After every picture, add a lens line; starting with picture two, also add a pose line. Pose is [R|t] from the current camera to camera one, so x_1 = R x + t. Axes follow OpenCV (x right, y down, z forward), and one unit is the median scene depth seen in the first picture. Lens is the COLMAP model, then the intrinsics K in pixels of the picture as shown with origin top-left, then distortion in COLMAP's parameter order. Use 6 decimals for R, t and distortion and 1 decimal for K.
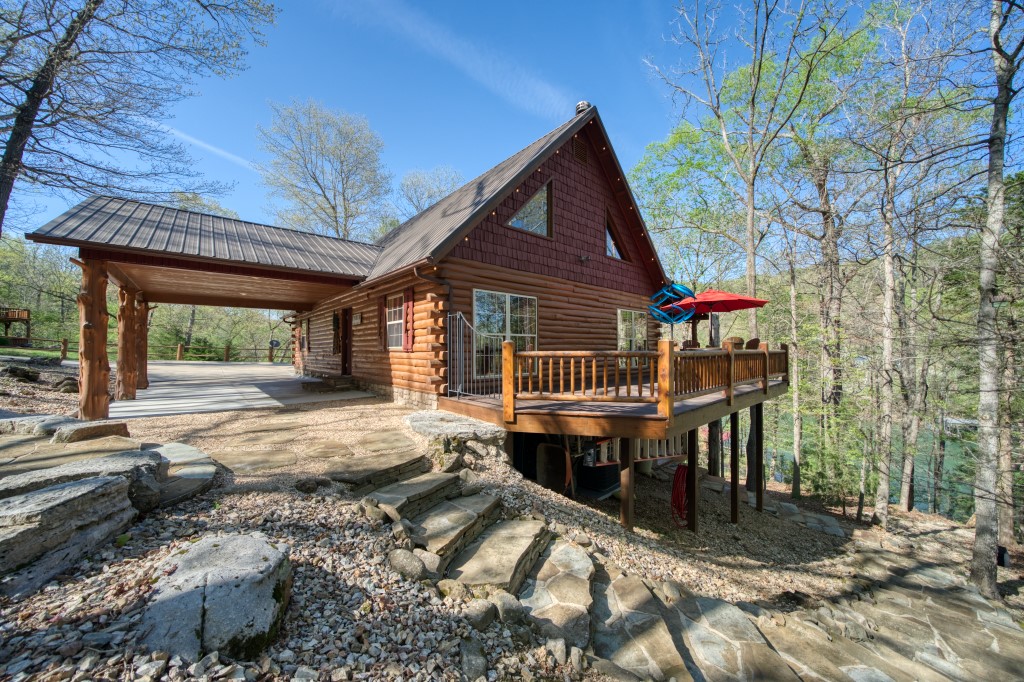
lens RADIAL K [[355.4, 0, 515.5], [0, 355.4, 342.9], [0, 0, 1]] dist [-0.011135, 0.000374]
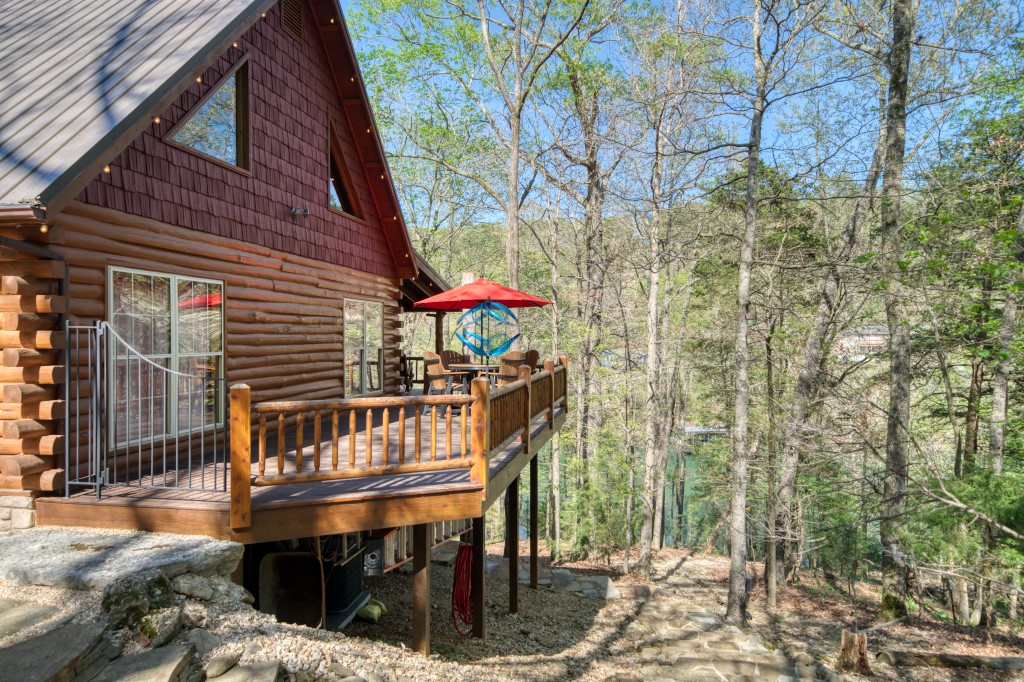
lens RADIAL K [[669.3, 0, 510.5], [0, 669.3, 342.3], [0, 0, 1]] dist [0.019703, 0.000899]
pose [[0.798968, -0.003041, 0.601366, -0.197635], [-0.012505, 0.999687, 0.021669, -0.063407], [-0.601243, -0.024833, 0.798680, -0.063978]]
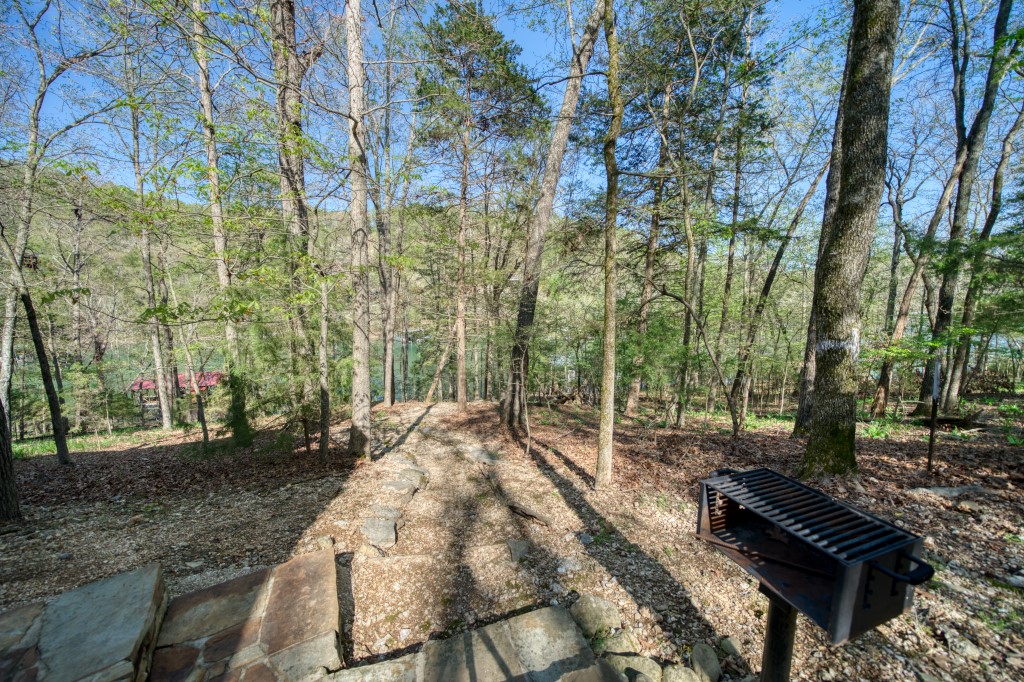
lens RADIAL K [[355.4, 0, 511.6], [0, 355.4, 341.4], [0, 0, 1]] dist [-0.011135, 0.000374]
pose [[0.379205, -0.131924, 0.915860, 0.693312], [-0.019938, 0.988390, 0.150626, 0.289058], [-0.925098, -0.075379, 0.372172, 0.637482]]
